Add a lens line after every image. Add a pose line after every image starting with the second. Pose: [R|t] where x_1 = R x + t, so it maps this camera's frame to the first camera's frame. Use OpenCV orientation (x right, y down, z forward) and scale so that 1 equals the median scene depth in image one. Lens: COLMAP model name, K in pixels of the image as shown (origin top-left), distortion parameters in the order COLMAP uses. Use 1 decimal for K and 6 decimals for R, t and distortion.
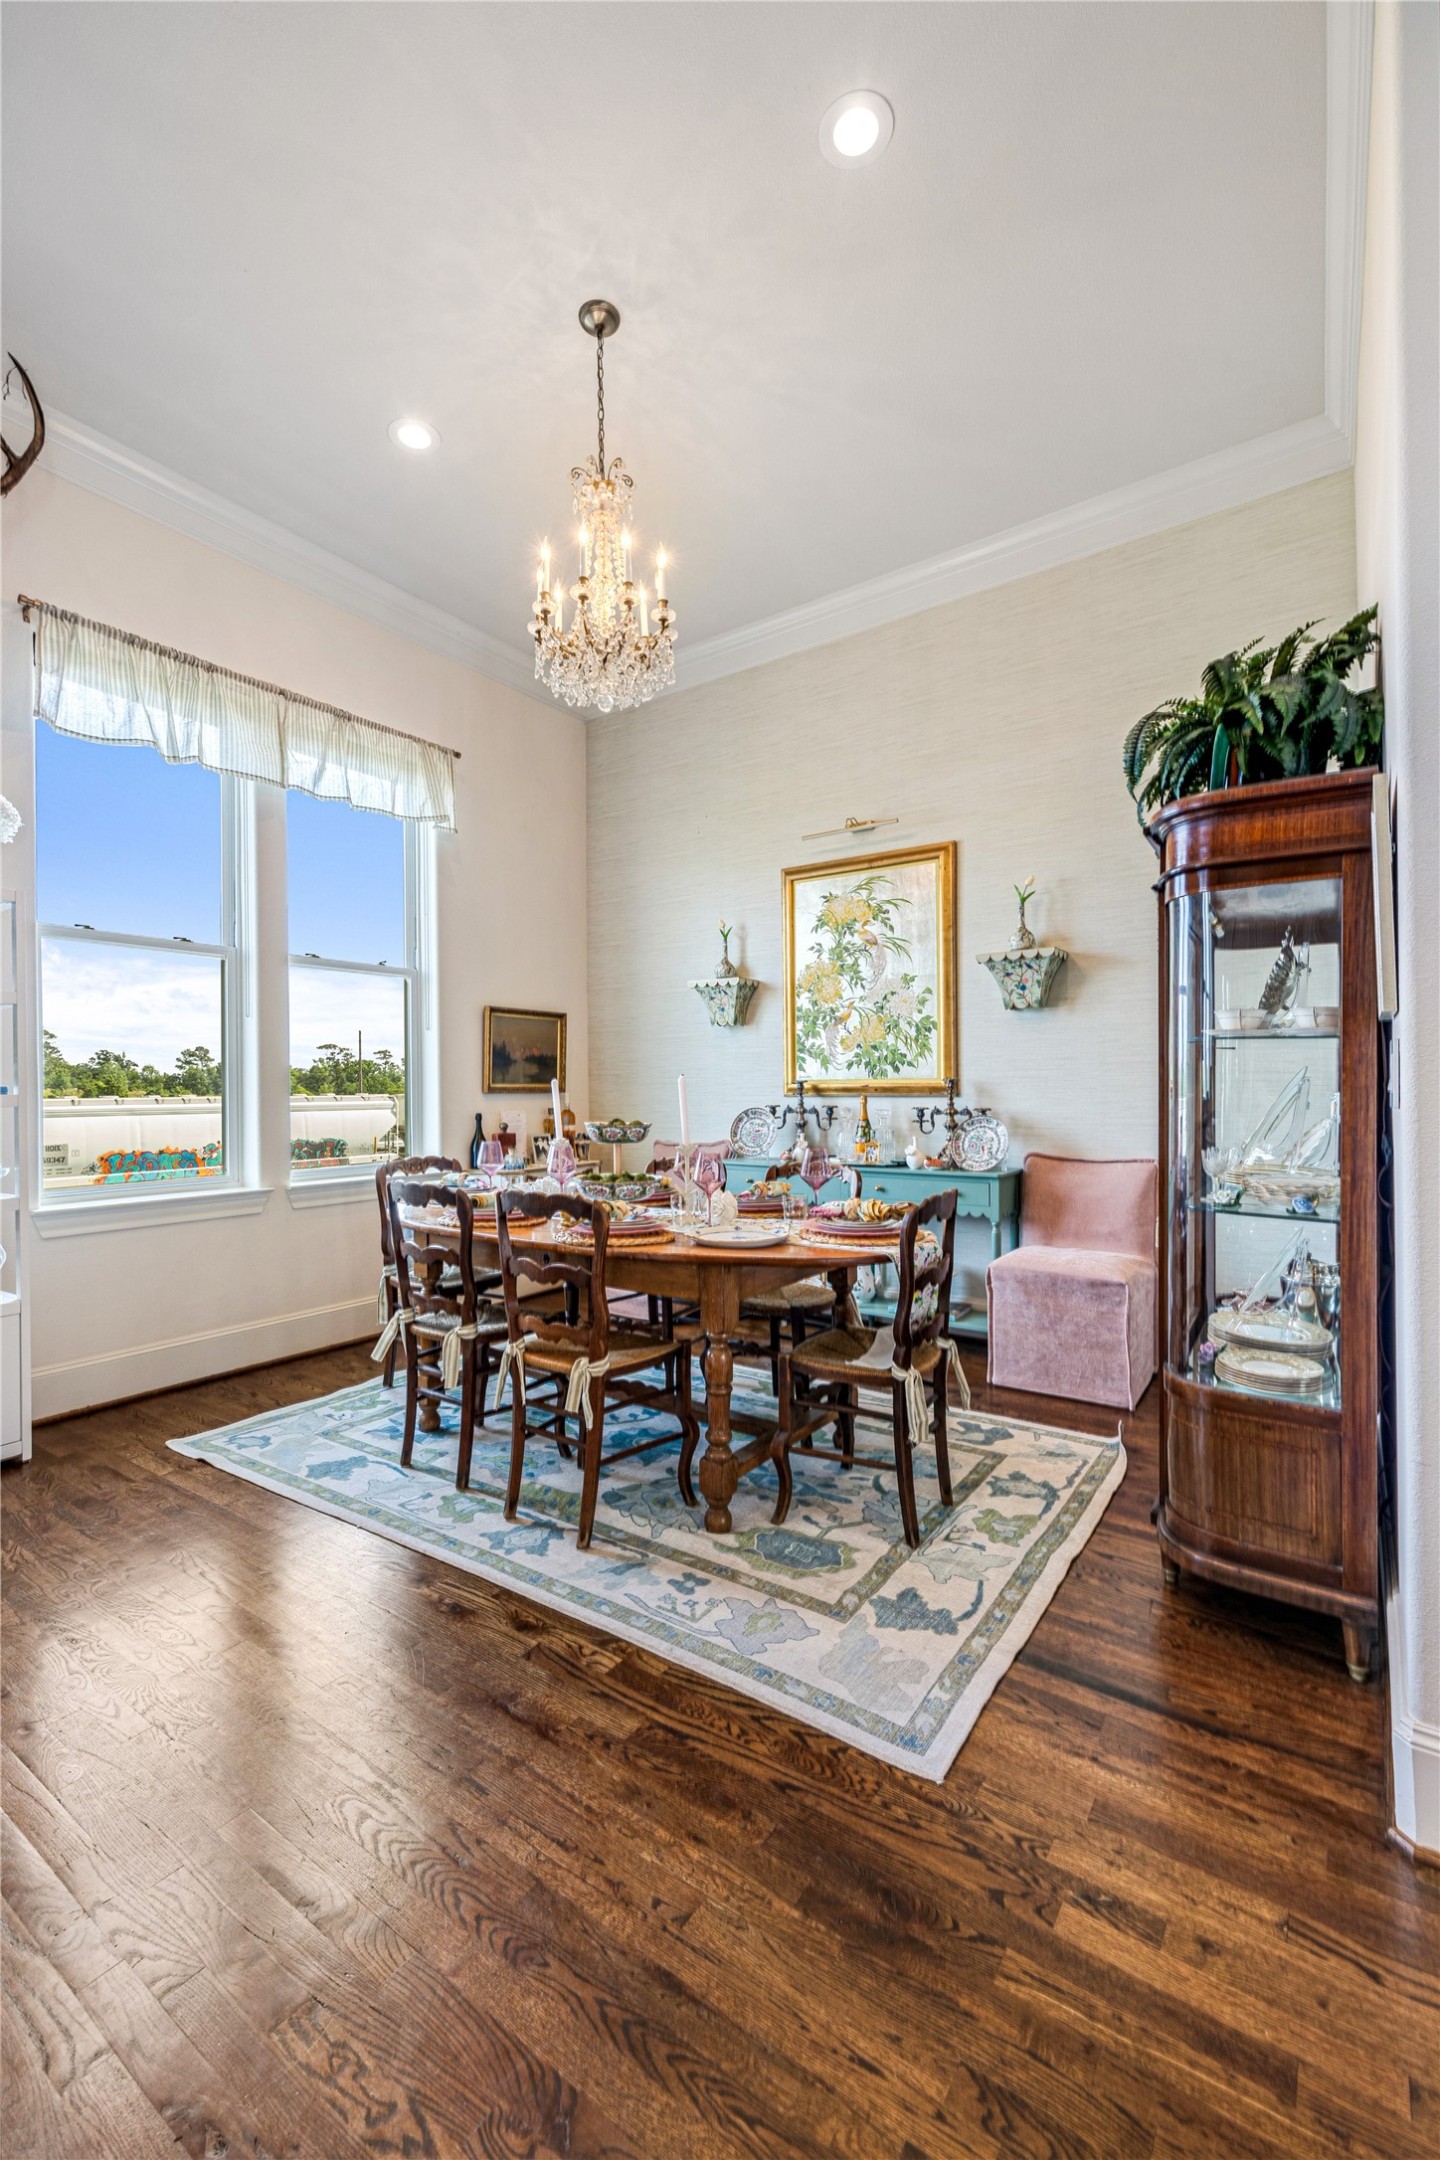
lens RADIAL K [[899.6, 0, 729.5], [0, 899.6, 1083.4], [0, 0, 1]] dist [0.000961, 0.000183]
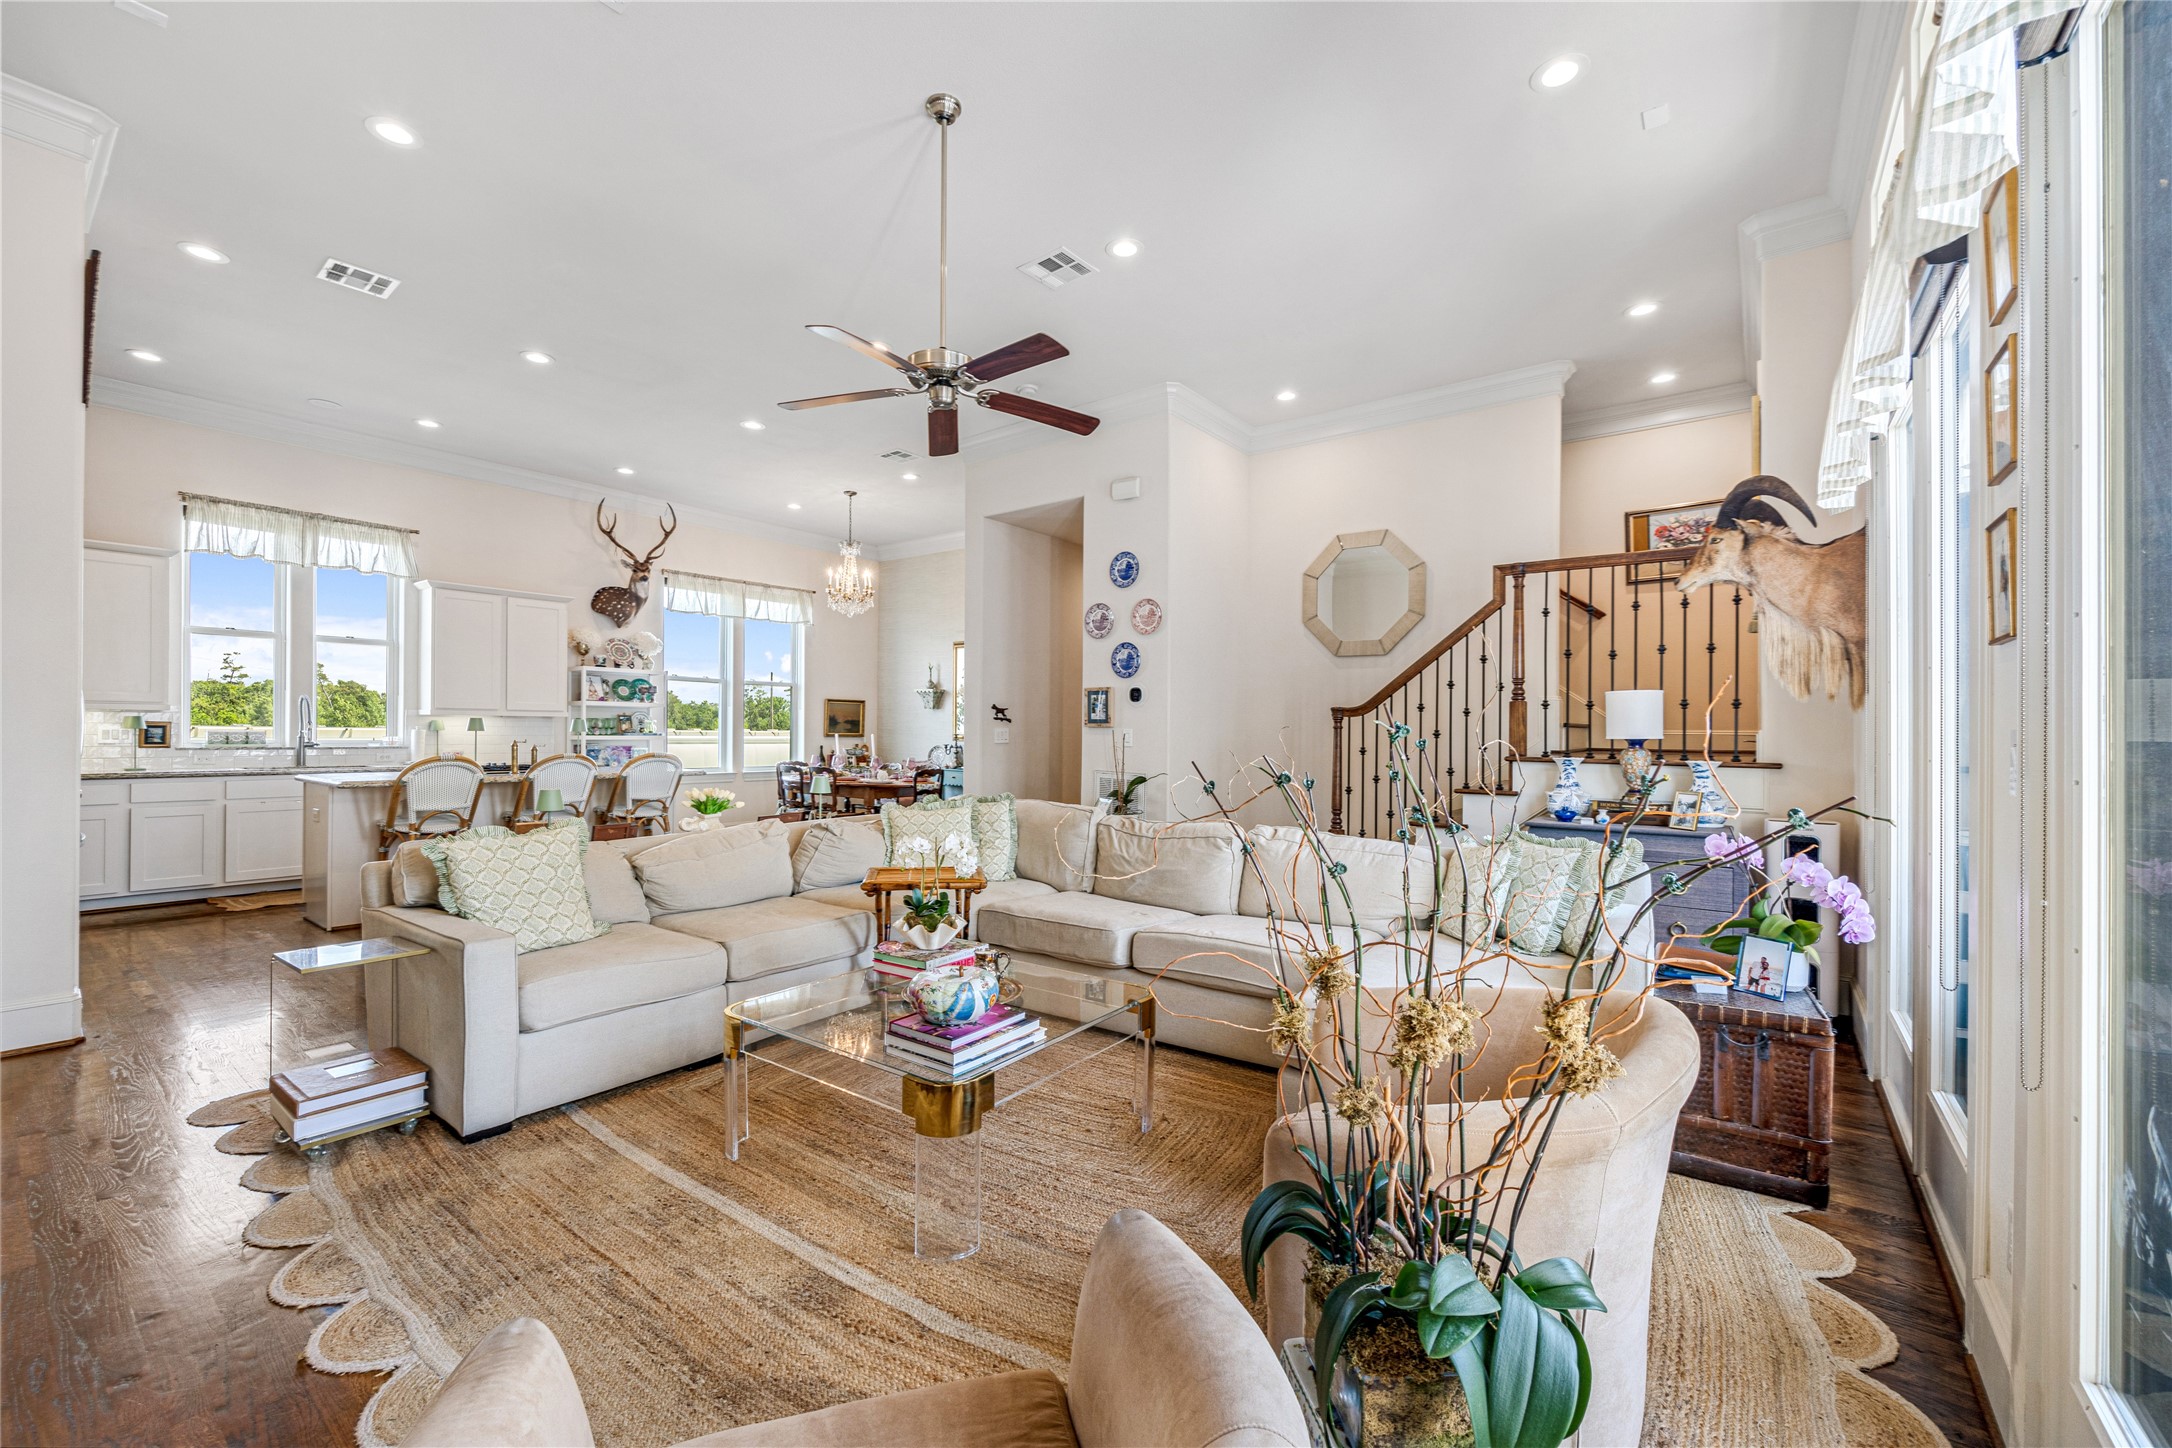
lens RADIAL K [[874.1, 0, 1086.0], [0, 874.1, 724.0], [0, 0, 1]] dist [-0.000398, -0.000119]
pose [[0.998889, 0.018667, -0.043269, 0.568695], [-0.018690, 0.999825, -0.000140, -0.039563], [0.043259, 0.000948, 0.999063, -1.389868]]
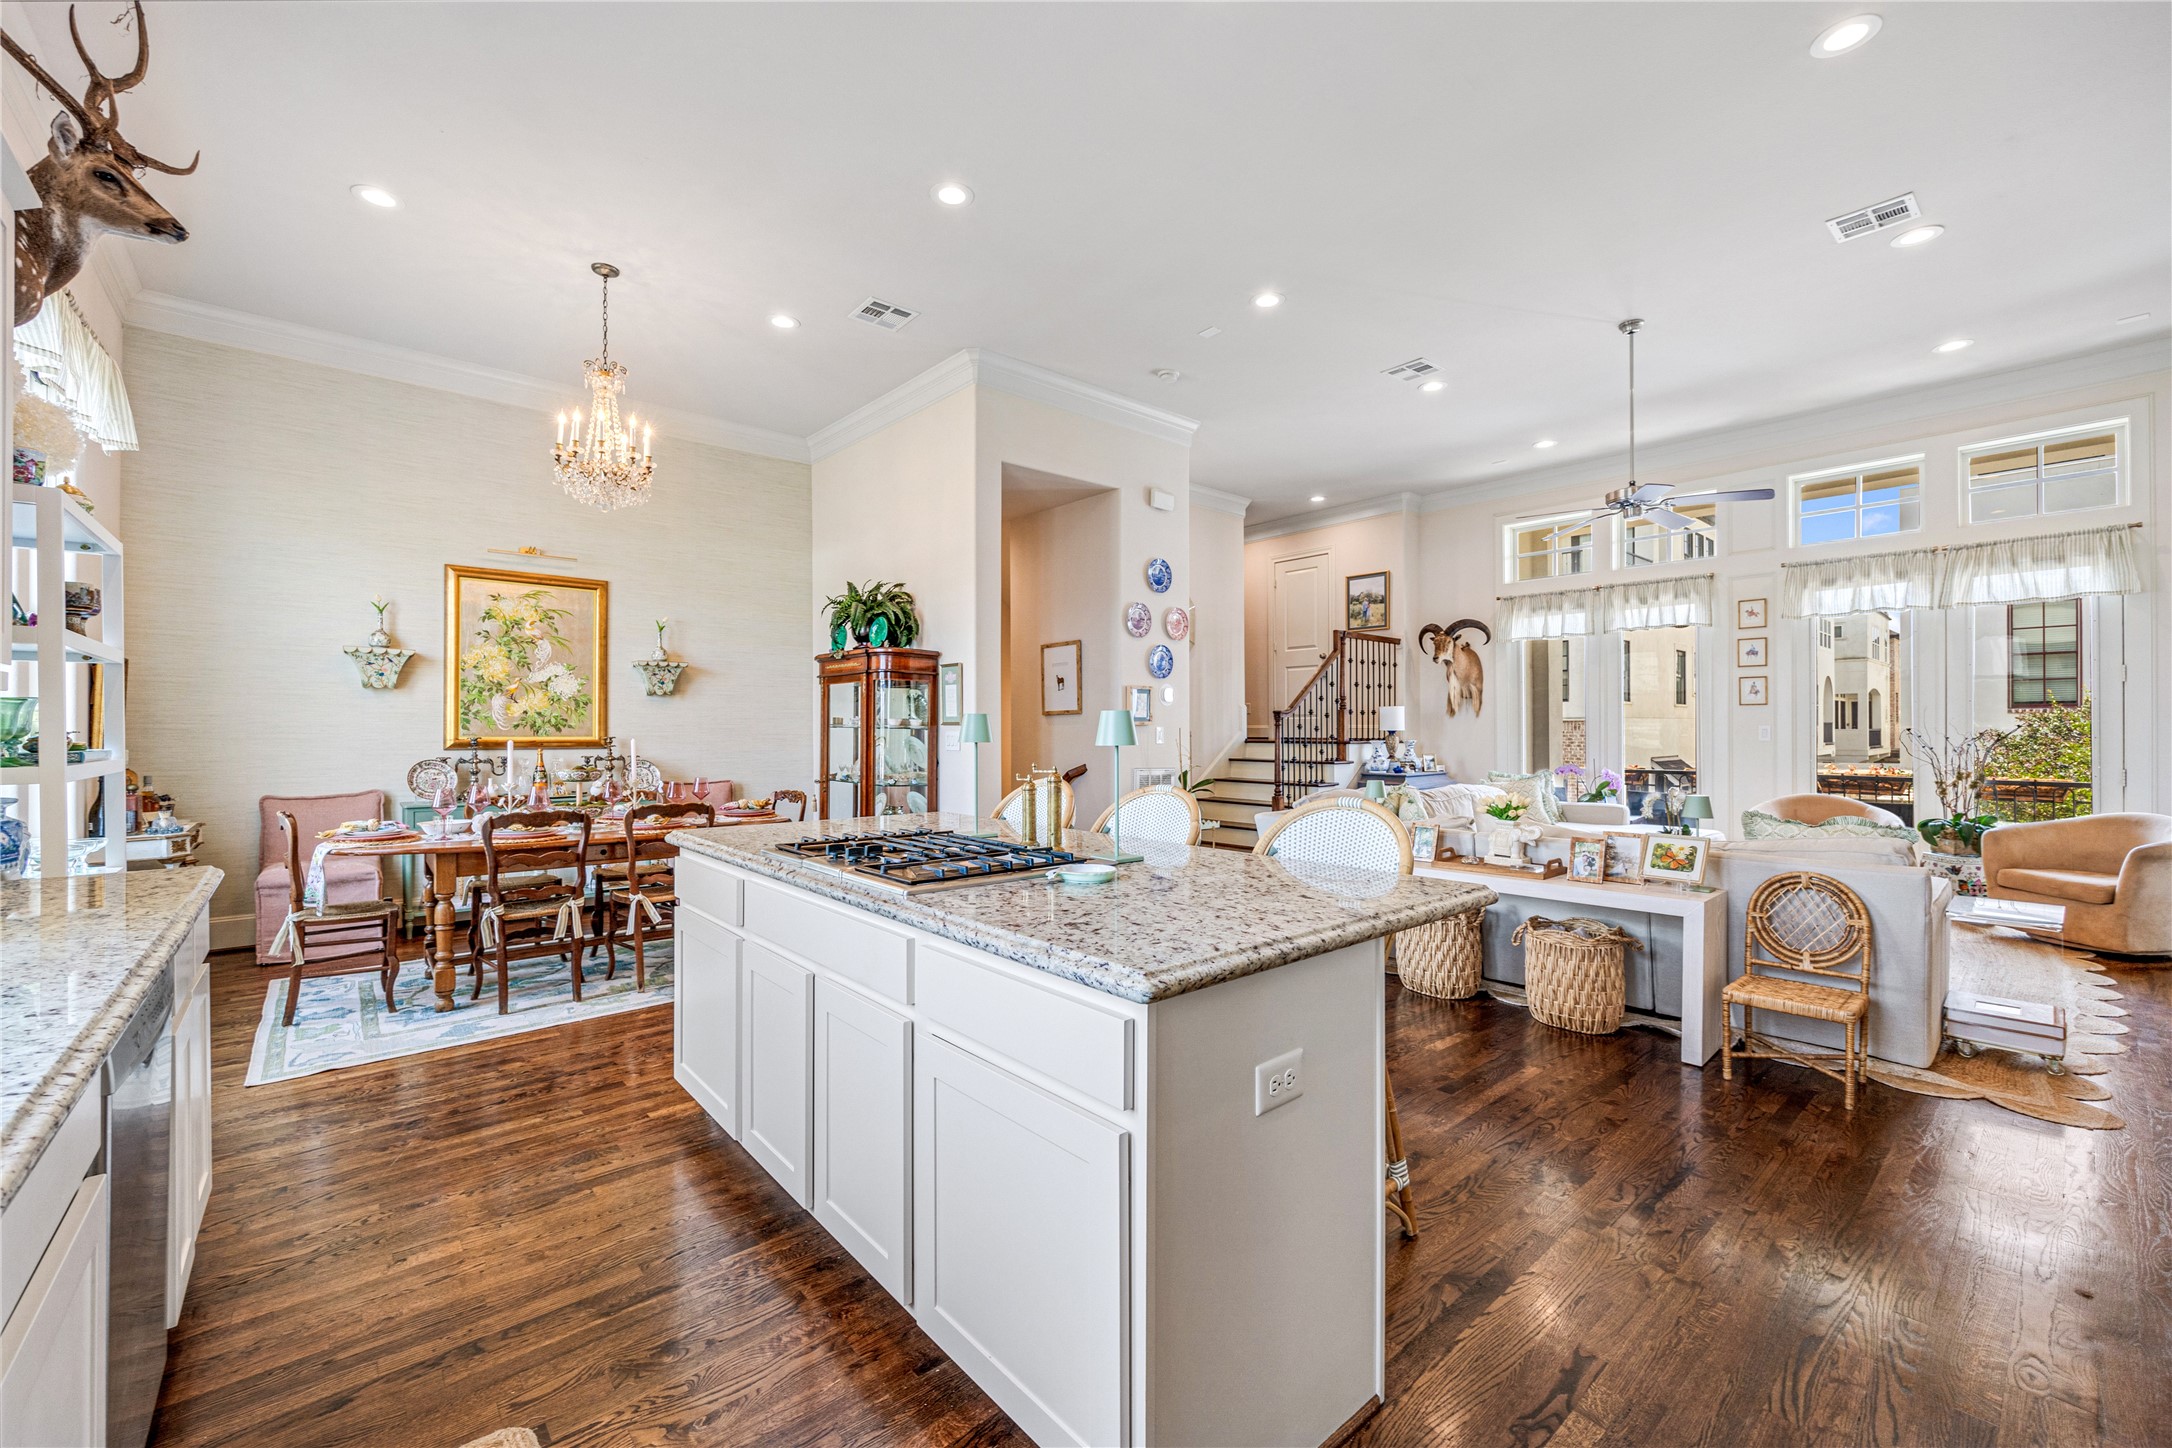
lens RADIAL K [[874.1, 0, 1086.0], [0, 874.1, 724.0], [0, 0, 1]] dist [-0.000398, -0.000119]
pose [[0.239826, 0.013753, 0.970719, -1.006412], [-0.007396, 0.999897, -0.012339, -0.015179], [-0.970788, -0.004221, 0.239903, -0.148136]]
